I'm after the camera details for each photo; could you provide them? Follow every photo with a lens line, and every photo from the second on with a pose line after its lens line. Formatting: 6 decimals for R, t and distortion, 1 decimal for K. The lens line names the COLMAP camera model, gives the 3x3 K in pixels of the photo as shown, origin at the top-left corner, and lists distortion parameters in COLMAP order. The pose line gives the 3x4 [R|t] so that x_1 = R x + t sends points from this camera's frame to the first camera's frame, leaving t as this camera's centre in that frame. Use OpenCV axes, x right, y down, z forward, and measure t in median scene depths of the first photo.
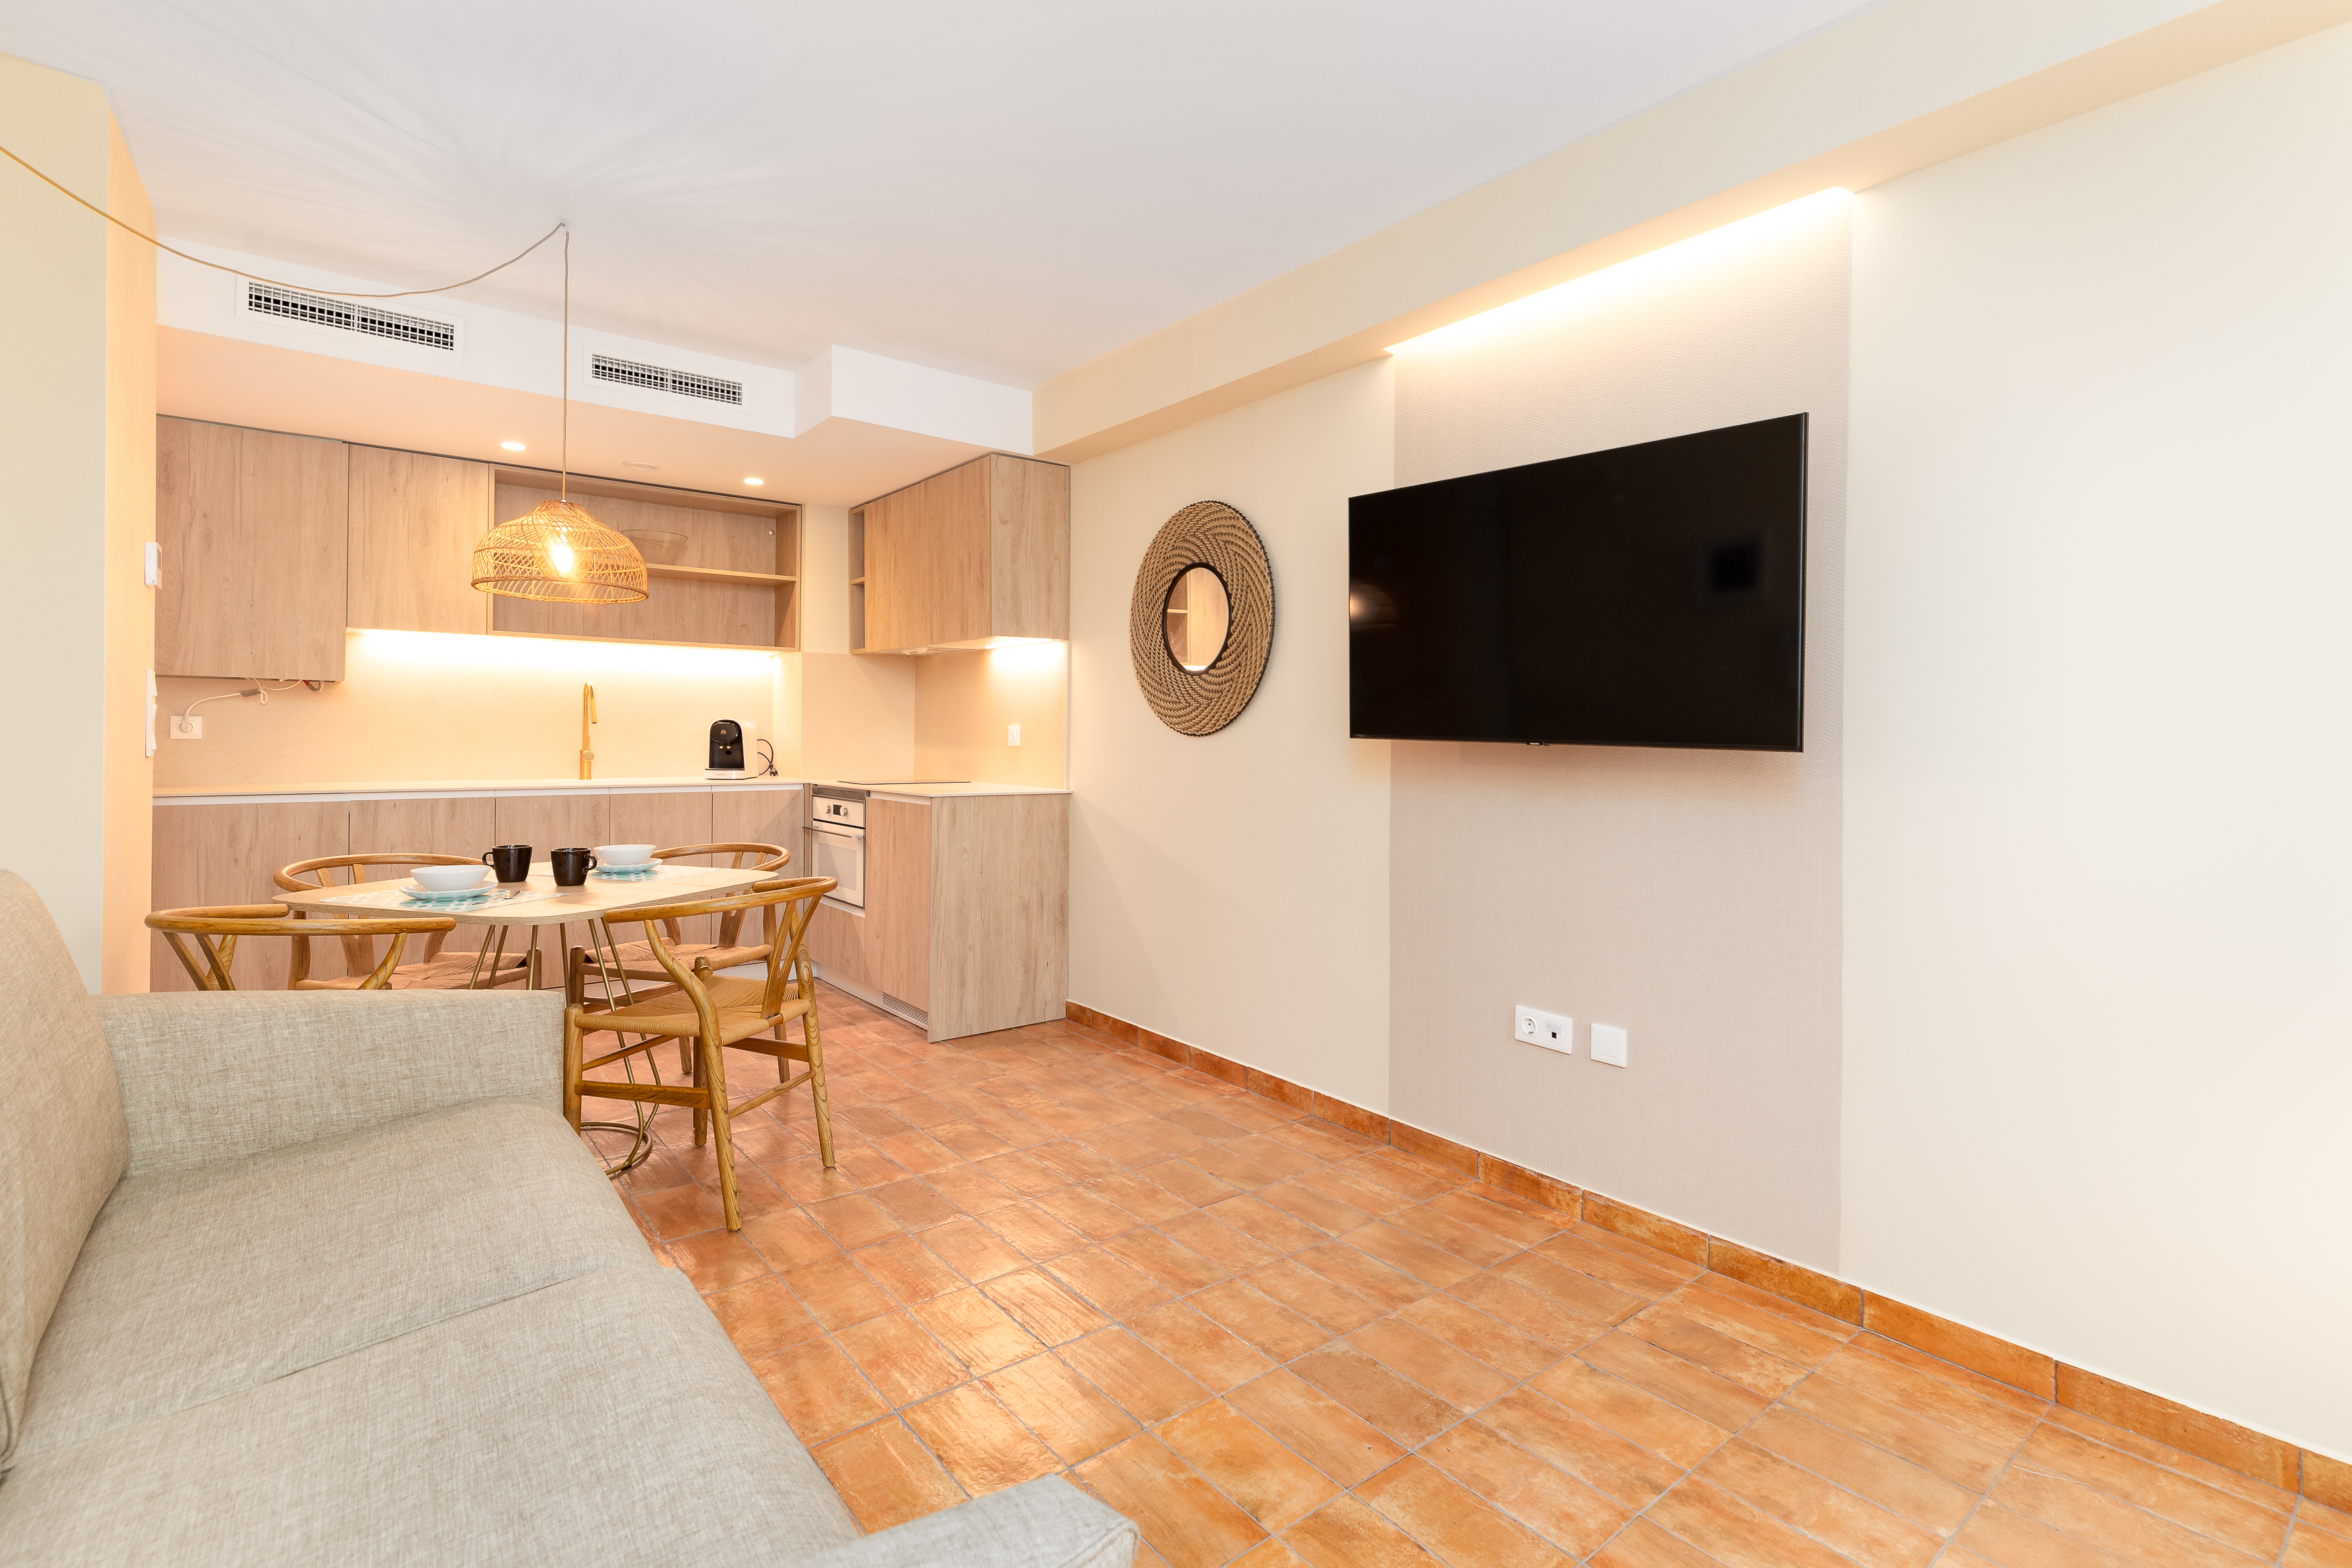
lens RADIAL K [[1098.9, 0, 1198.6], [0, 1098.9, 736.2], [0, 0, 1]] dist [0.006168, -0.000373]
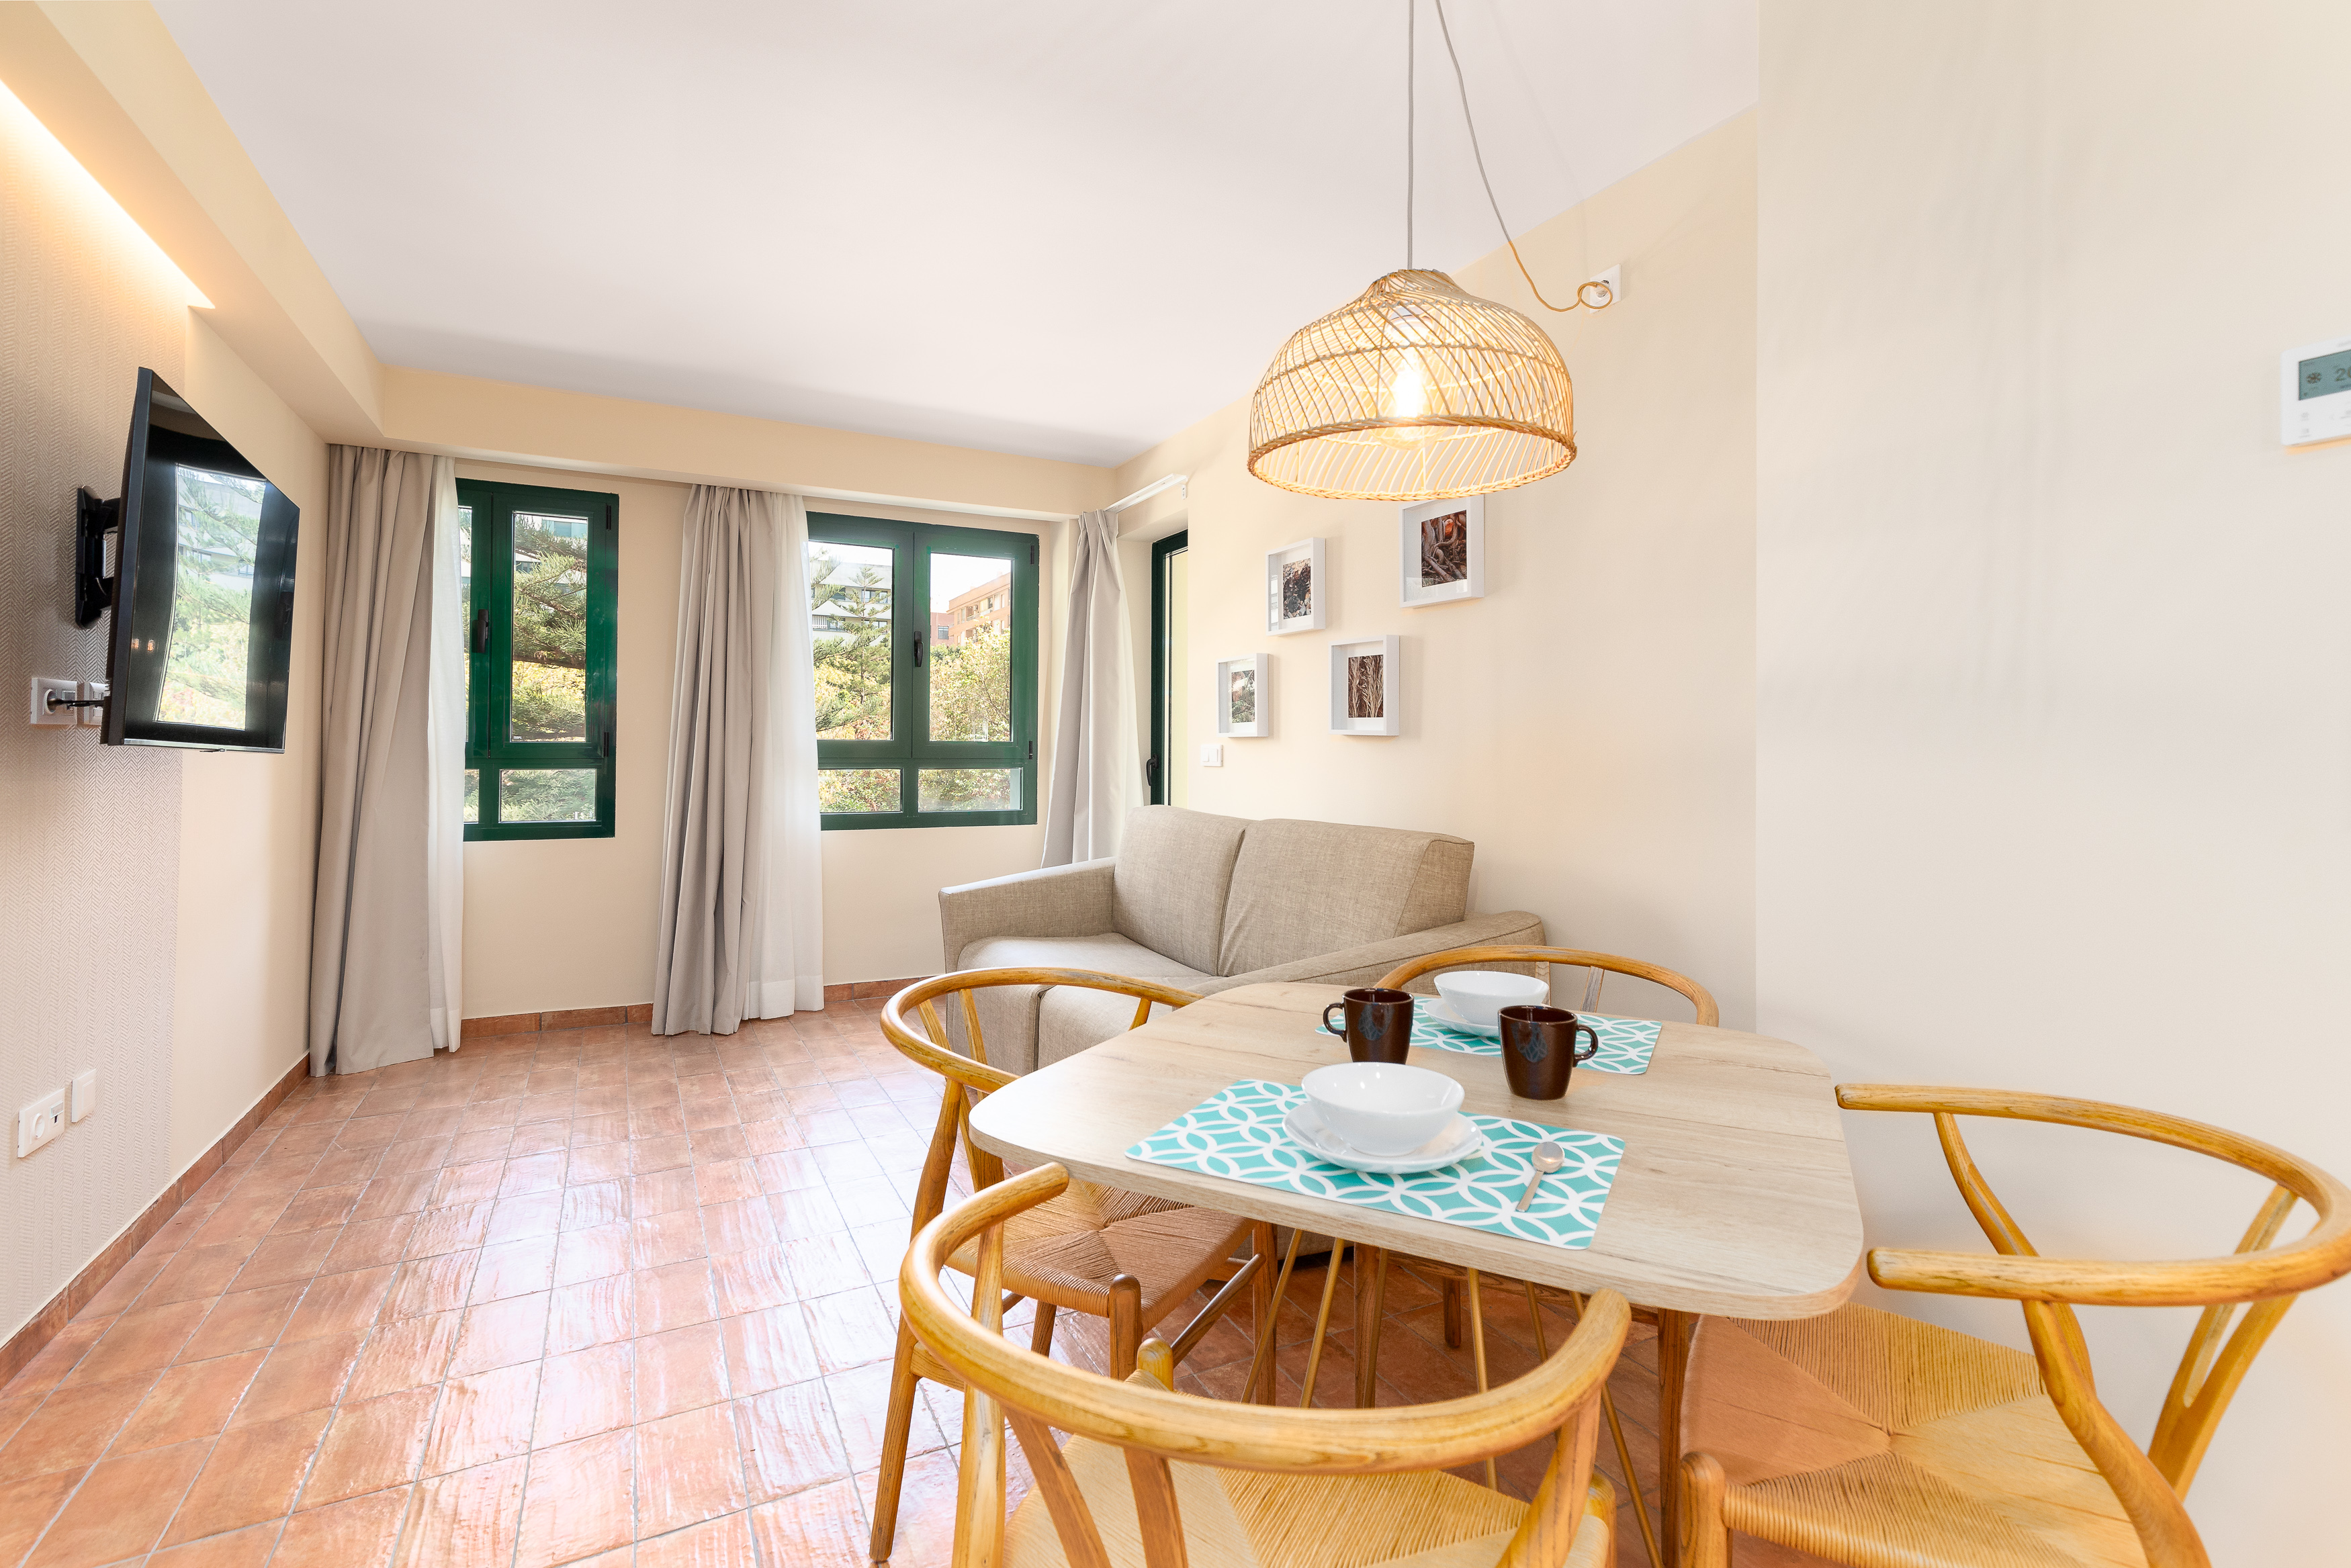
lens RADIAL K [[1083.3, 0, 1197.5], [0, 1083.3, 739.6], [0, 0, 1]] dist [0.008936, -0.001542]
pose [[-0.981659, -0.012390, 0.190244, -0.446253], [-0.014666, 0.999837, -0.010565, -0.003187], [-0.190082, -0.013162, -0.981680, 1.150091]]
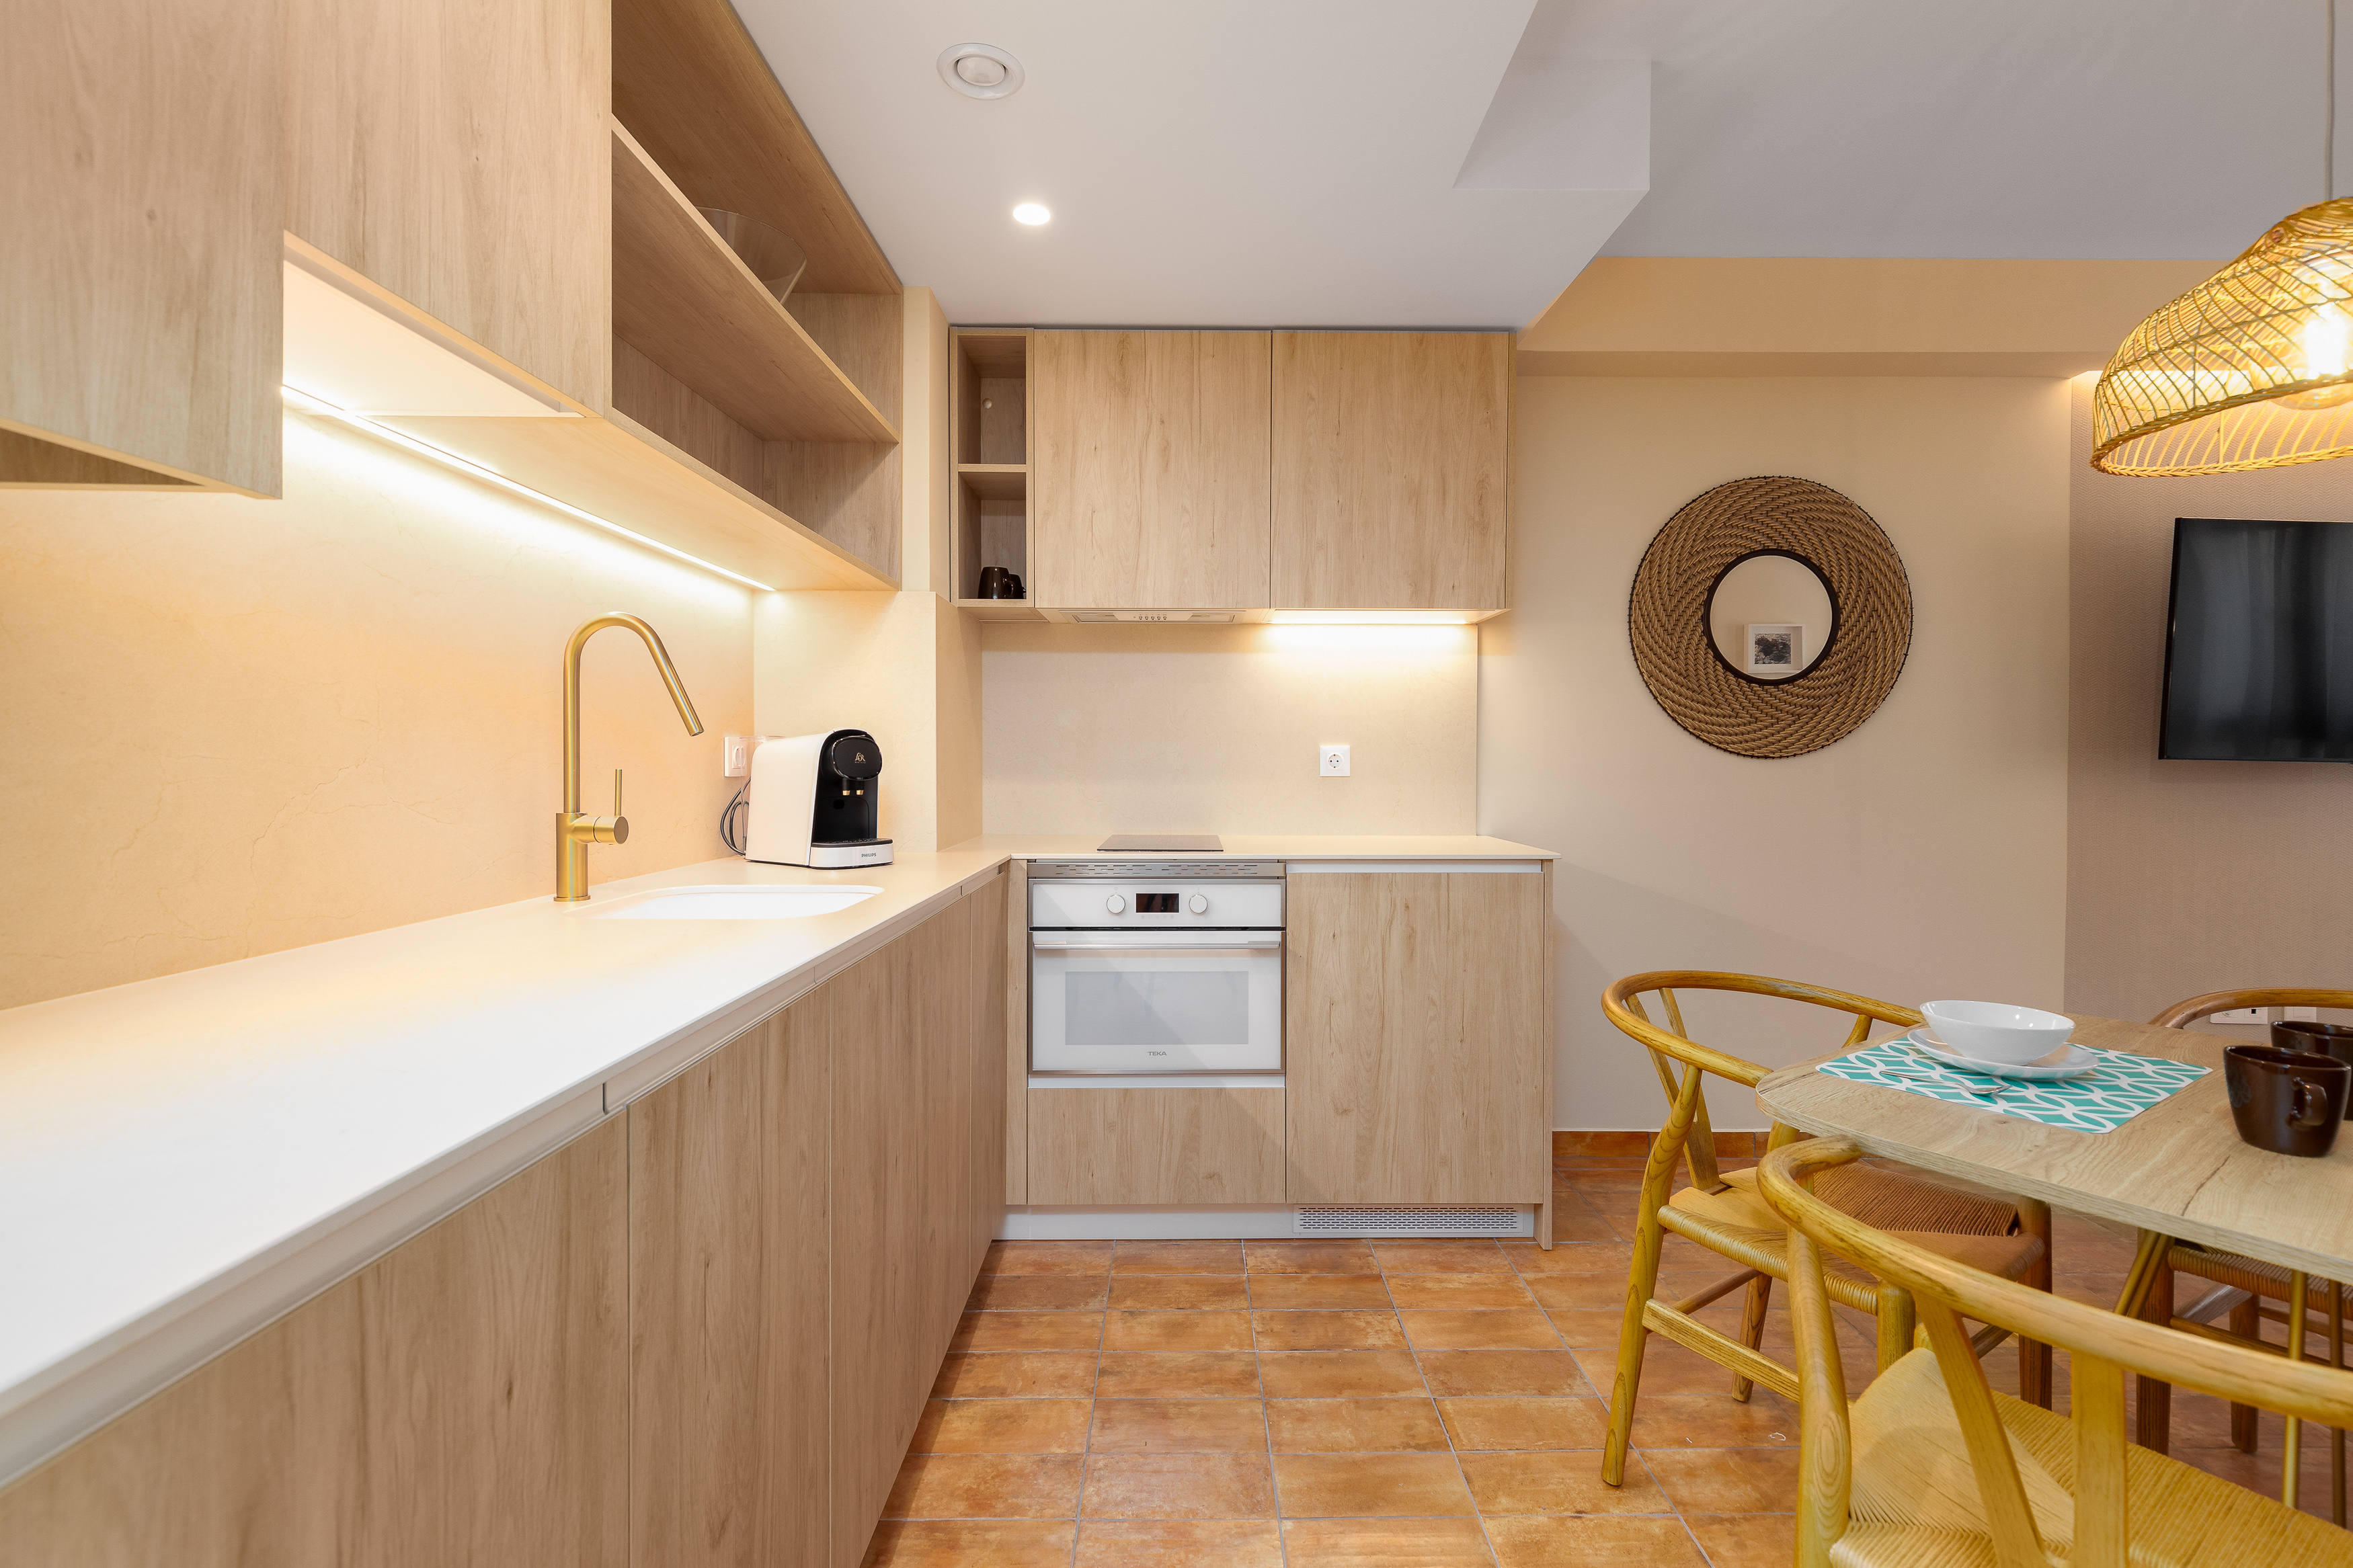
lens RADIAL K [[1076.8, 0, 1192.9], [0, 1076.8, 772.3], [0, 0, 1]] dist [0.017761, -0.000747]
pose [[0.614628, -0.017243, 0.788629, -0.912872], [0.005252, 0.999828, 0.017767, -0.006476], [-0.788800, -0.006778, 0.614613, 0.839746]]
